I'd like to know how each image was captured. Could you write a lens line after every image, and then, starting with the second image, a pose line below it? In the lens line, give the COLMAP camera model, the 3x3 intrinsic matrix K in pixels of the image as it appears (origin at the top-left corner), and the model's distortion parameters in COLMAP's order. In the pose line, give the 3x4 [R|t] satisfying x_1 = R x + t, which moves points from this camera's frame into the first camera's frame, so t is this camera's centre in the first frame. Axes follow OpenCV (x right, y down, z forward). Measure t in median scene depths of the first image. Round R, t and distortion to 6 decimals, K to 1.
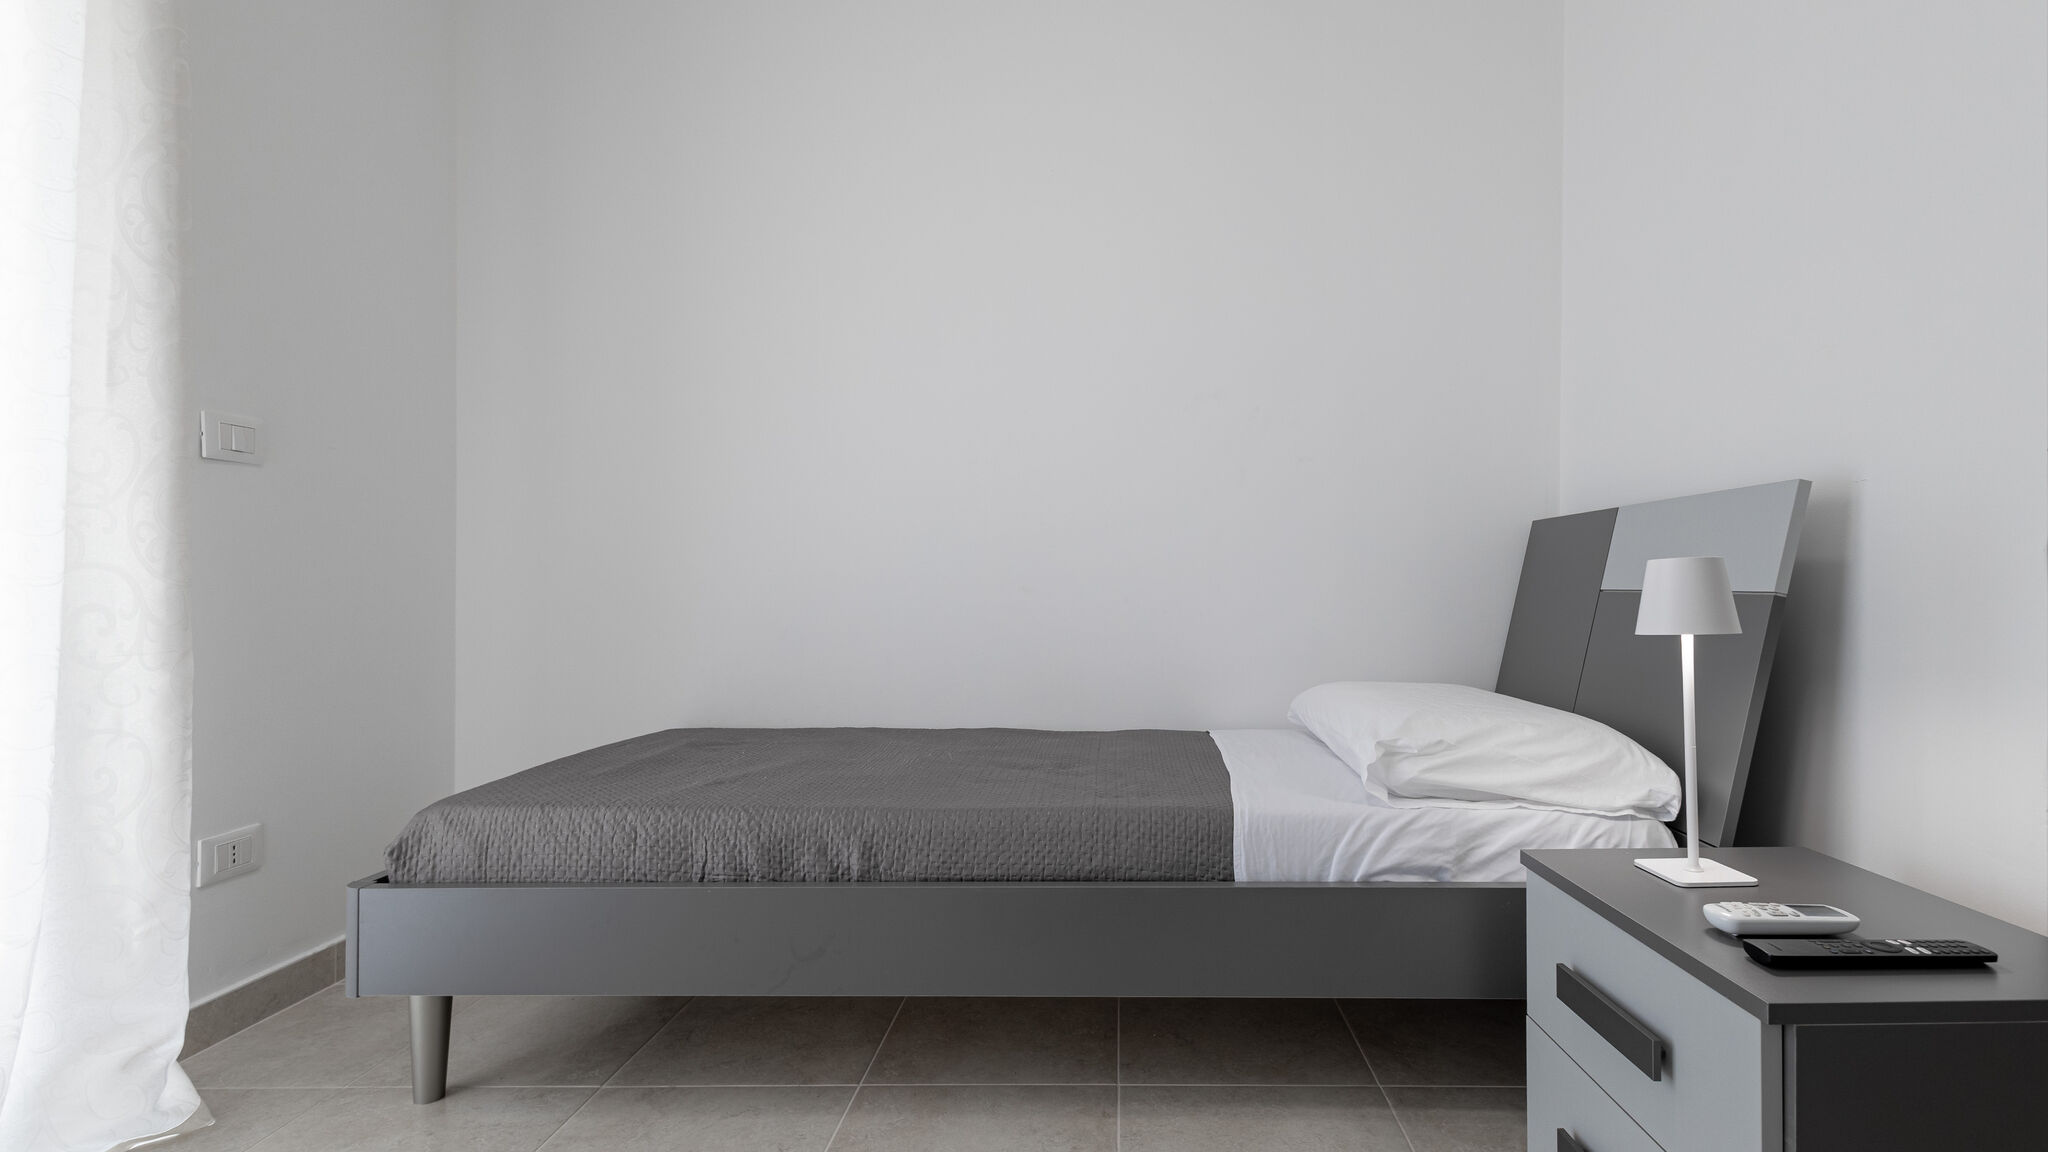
lens RADIAL K [[980.5, 0, 1078.8], [0, 980.5, 579.5], [0, 0, 1]] dist [0.013156, 0.000071]
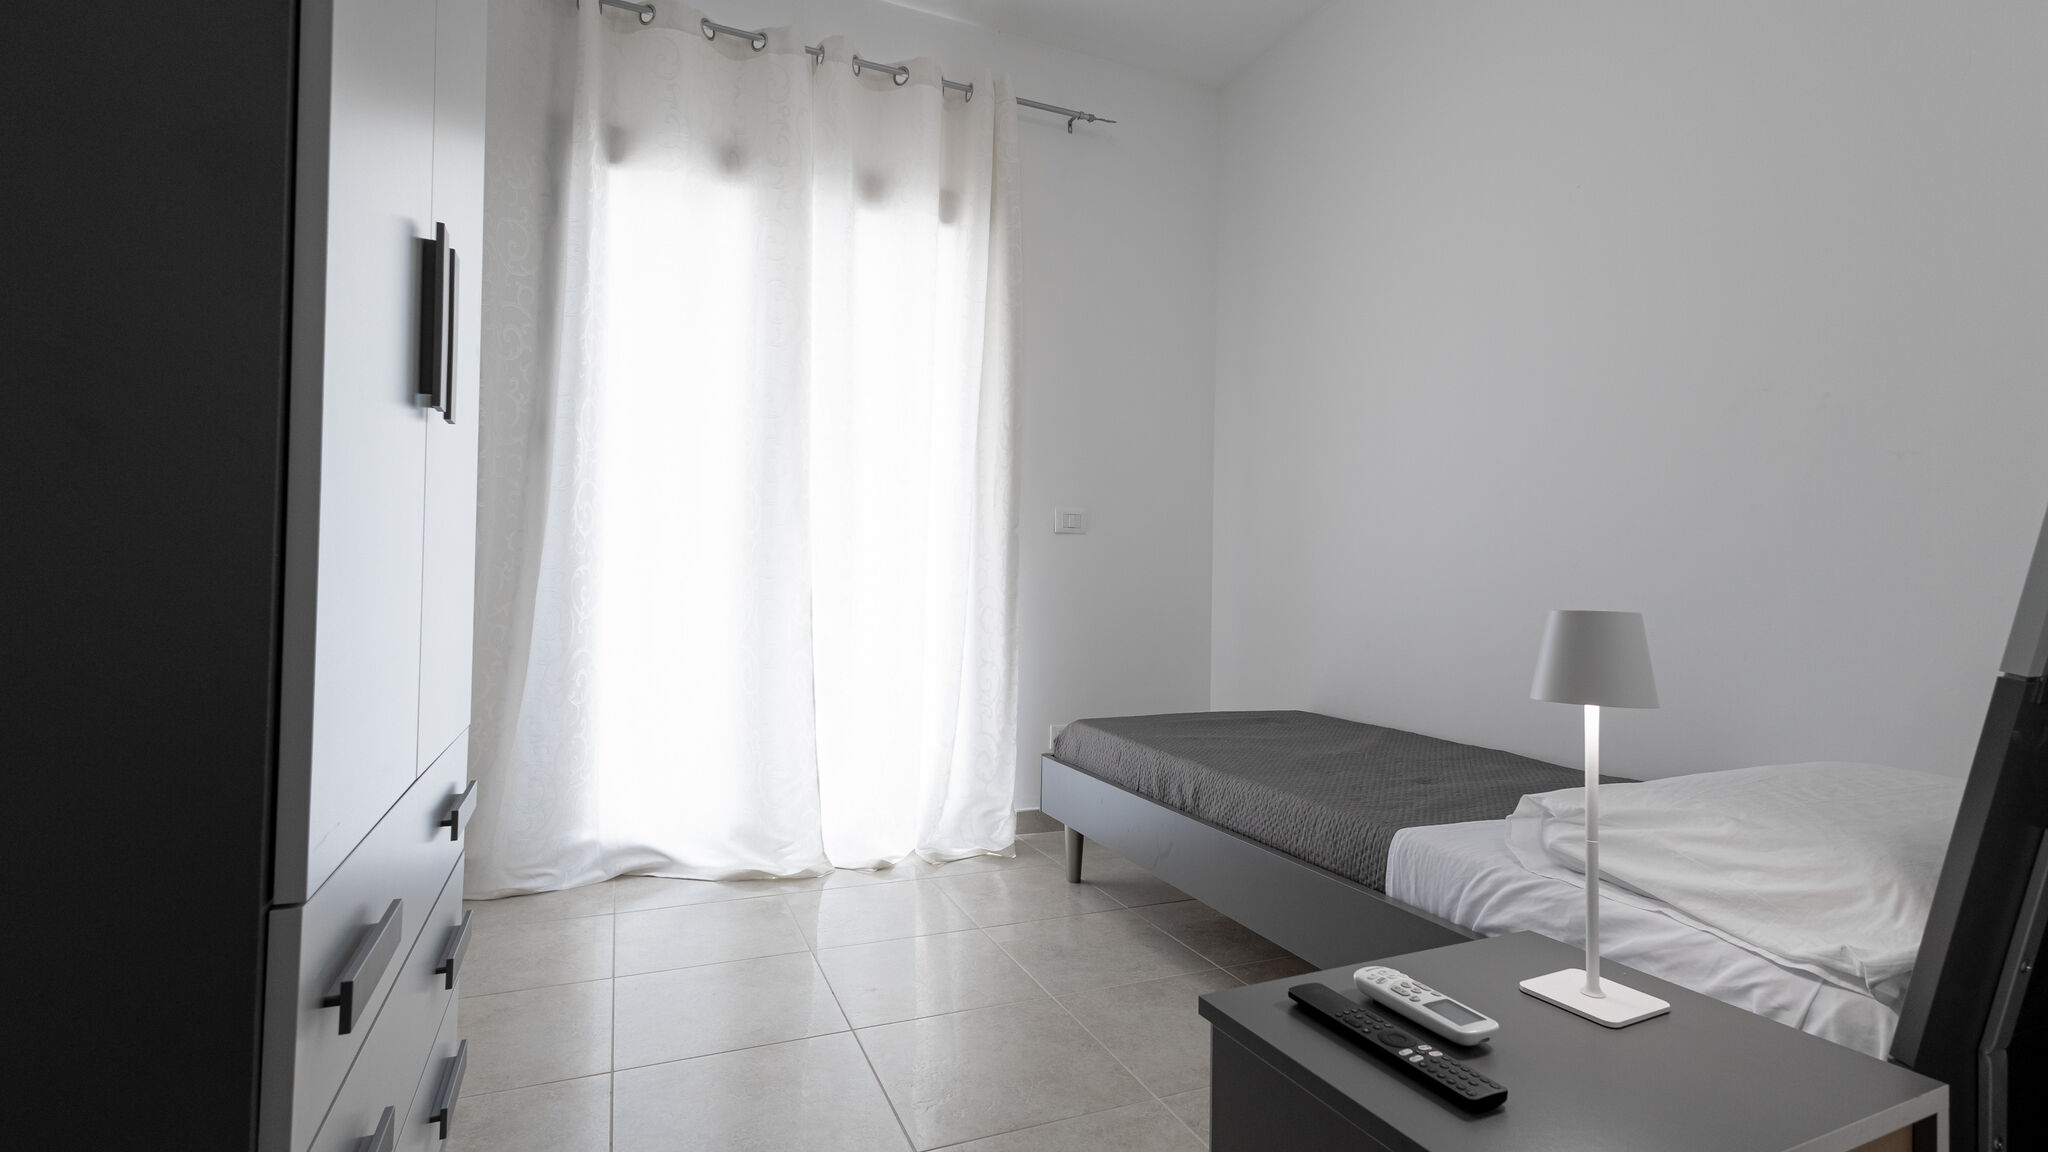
lens RADIAL K [[947.2, 0, 1028.8], [0, 947.2, 563.3], [0, 0, 1]] dist [0.003683, -0.000065]
pose [[0.409617, -0.008820, -0.912215, 0.953873], [-0.016217, 0.999725, -0.016948, -0.033067], [0.912113, 0.021735, 0.409361, 0.205670]]
